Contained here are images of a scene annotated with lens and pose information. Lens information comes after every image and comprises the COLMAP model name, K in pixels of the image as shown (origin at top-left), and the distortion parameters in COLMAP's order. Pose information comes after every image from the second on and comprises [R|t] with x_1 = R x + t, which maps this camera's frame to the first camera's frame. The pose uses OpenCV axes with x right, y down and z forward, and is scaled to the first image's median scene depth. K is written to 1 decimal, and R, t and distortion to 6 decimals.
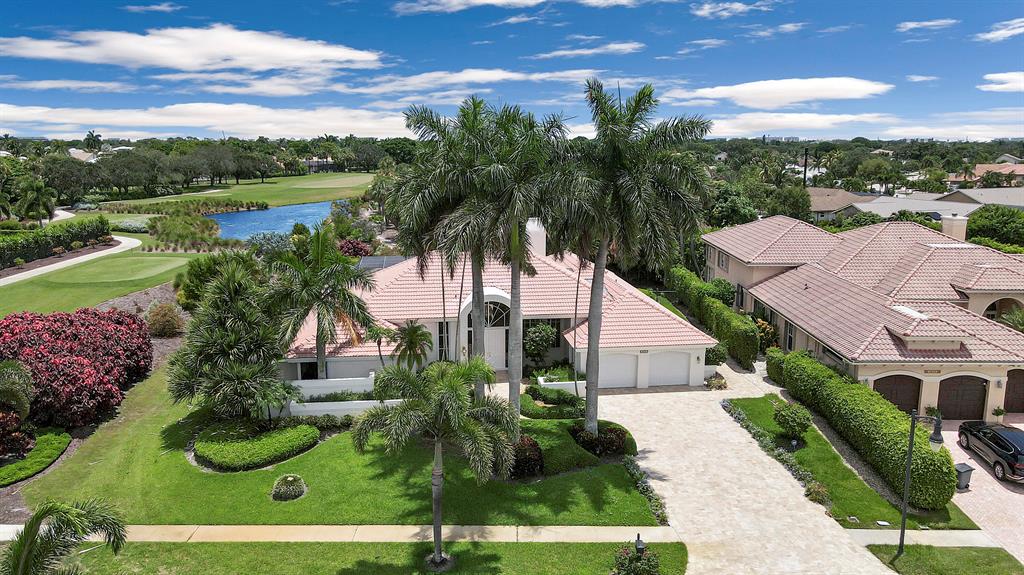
lens RADIAL K [[736.2, 0, 511.8], [0, 736.2, 287.3], [0, 0, 1]] dist [-0.006207, 0.002194]
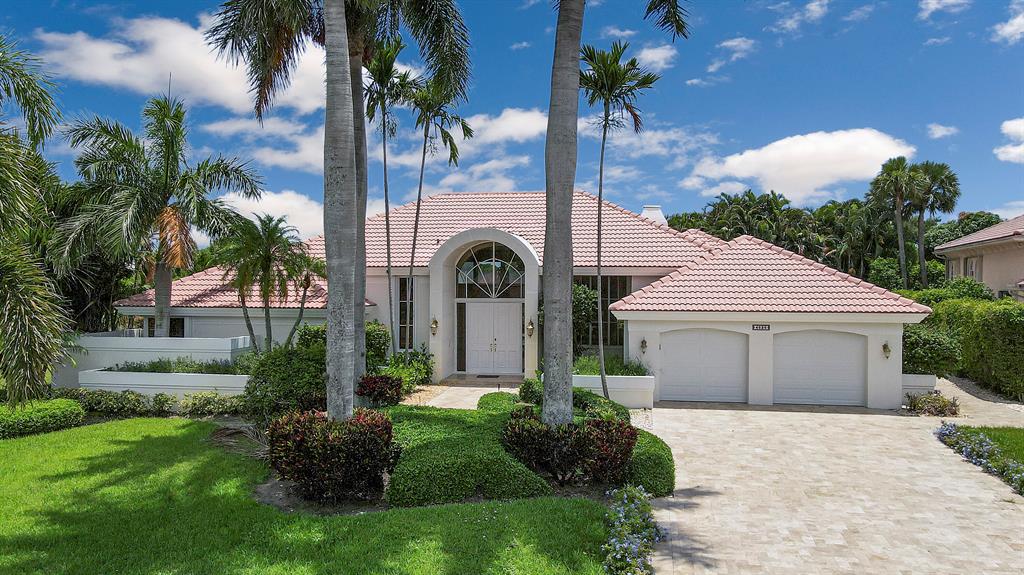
lens RADIAL K [[736.2, 0, 511.7], [0, 736.2, 286.3], [0, 0, 1]] dist [-0.006207, 0.002194]
pose [[0.950266, -0.005537, -0.311390, 0.193564], [-0.053020, 0.982370, -0.179270, 0.175200], [0.306893, 0.186864, 0.933219, 0.535225]]
